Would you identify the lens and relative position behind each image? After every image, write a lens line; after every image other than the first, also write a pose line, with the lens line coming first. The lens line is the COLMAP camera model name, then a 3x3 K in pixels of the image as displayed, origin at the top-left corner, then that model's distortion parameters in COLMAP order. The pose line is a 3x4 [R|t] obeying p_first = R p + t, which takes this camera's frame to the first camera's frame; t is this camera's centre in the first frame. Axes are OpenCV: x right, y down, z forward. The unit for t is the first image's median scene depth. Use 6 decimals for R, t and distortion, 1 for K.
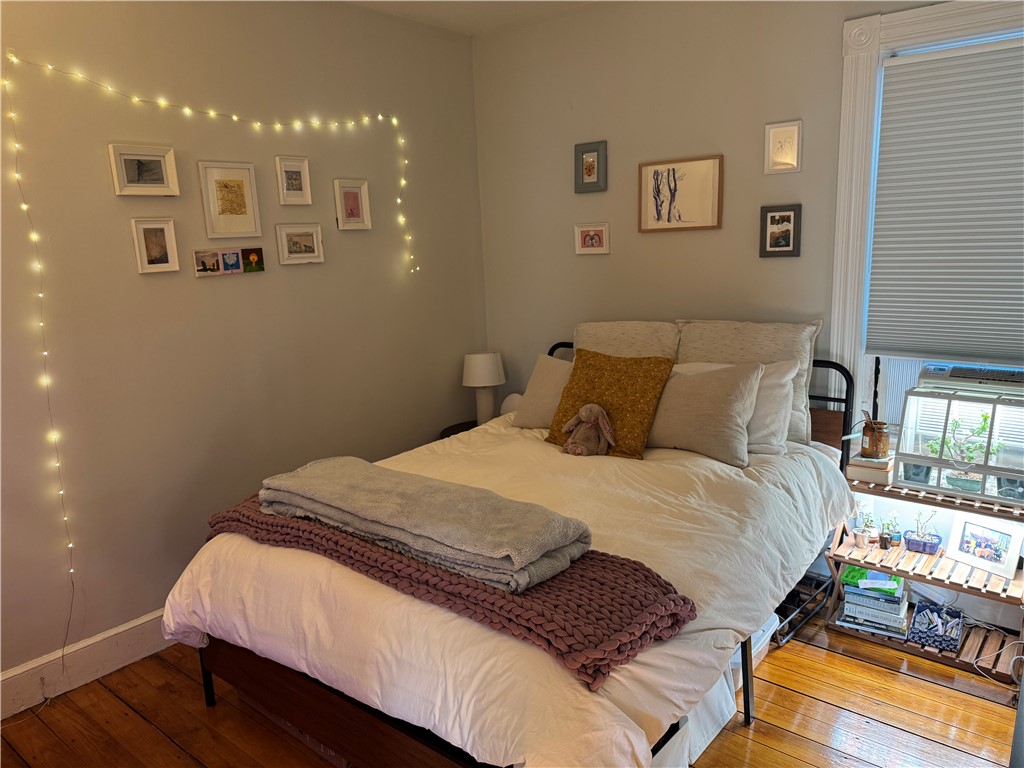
lens RADIAL K [[718.7, 0, 507.4], [0, 718.7, 390.8], [0, 0, 1]] dist [0.007871, -0.007414]
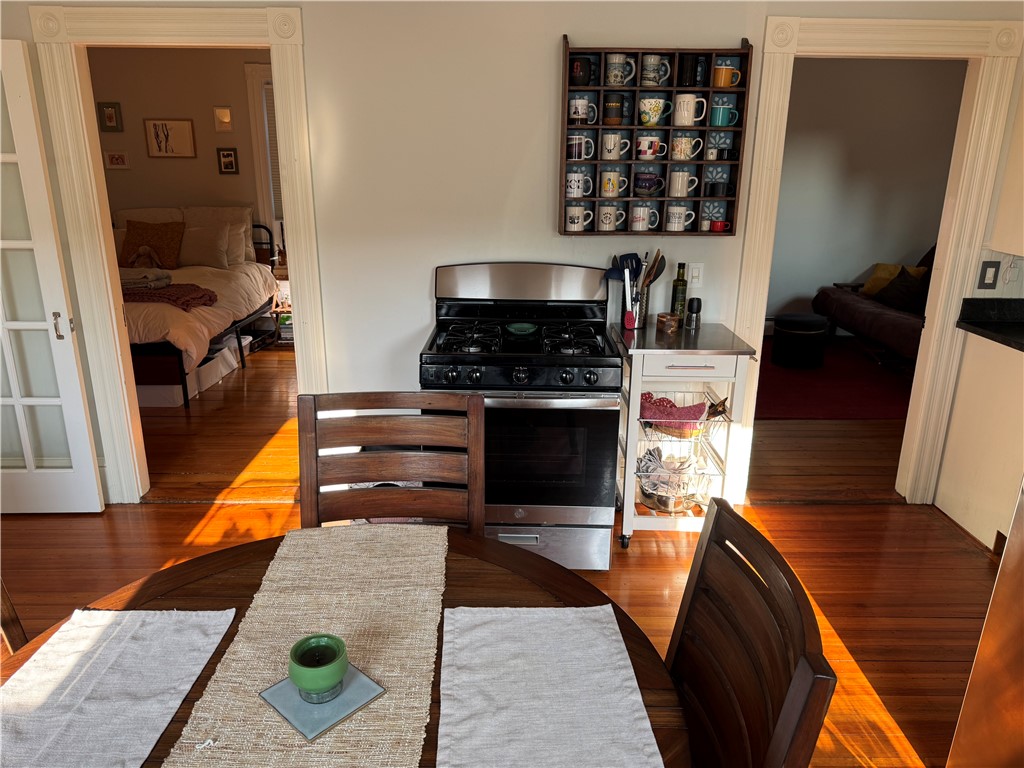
lens RADIAL K [[718.7, 0, 517.8], [0, 718.7, 389.1], [0, 0, 1]] dist [0.007871, -0.007414]
pose [[0.753154, -0.153606, 0.639660, -0.423786], [0.095134, 0.987568, 0.125139, 0.249197], [-0.650929, -0.033395, 0.758404, -1.150234]]
